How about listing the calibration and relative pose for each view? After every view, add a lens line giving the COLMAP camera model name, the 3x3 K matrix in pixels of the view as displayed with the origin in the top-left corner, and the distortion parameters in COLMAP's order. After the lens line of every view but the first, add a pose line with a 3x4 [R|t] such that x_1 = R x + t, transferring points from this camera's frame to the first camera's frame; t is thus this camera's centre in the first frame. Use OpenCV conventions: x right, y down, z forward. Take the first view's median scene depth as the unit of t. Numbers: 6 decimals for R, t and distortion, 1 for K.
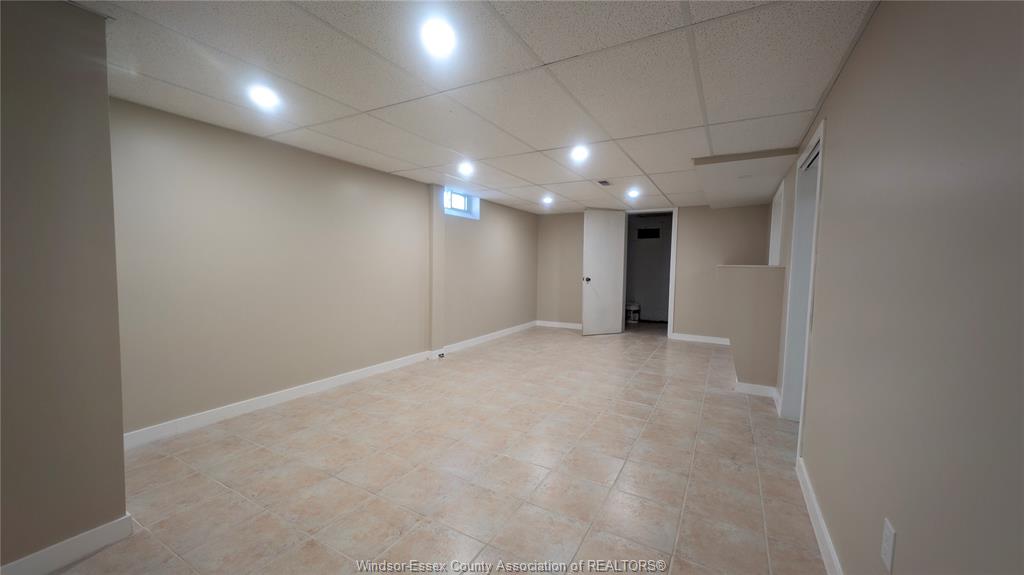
lens RADIAL K [[389.7, 0, 512.0], [0, 389.7, 287.5], [0, 0, 1]] dist [-0.000729, -0.000182]
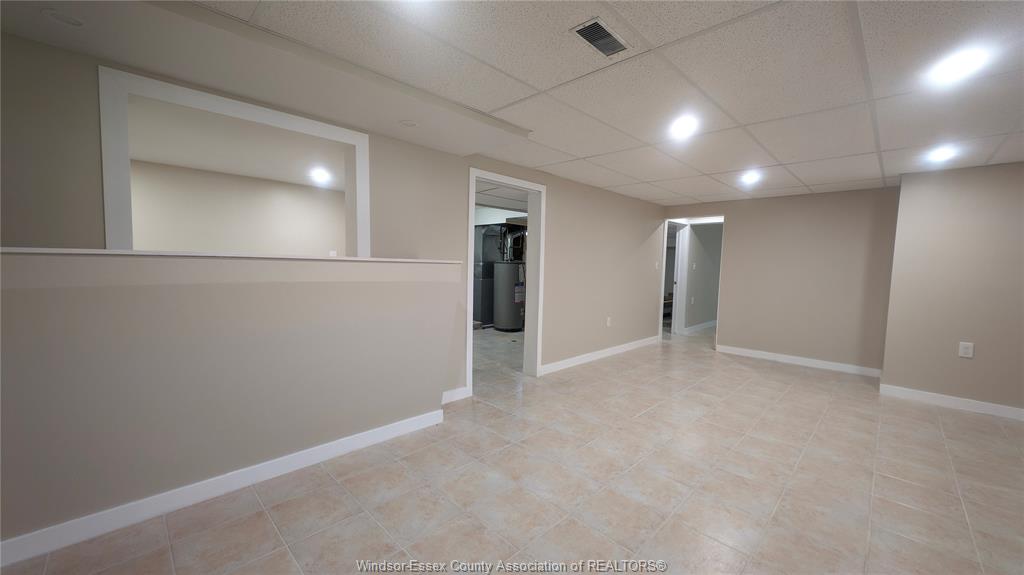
lens RADIAL K [[389.7, 0, 512.0], [0, 389.7, 287.5], [0, 0, 1]] dist [-0.000729, -0.000182]
pose [[-0.964057, -0.054511, 0.260043, 0.287558], [-0.016971, 0.989363, 0.144475, -0.134660], [-0.265152, 0.134869, -0.954727, 1.916188]]
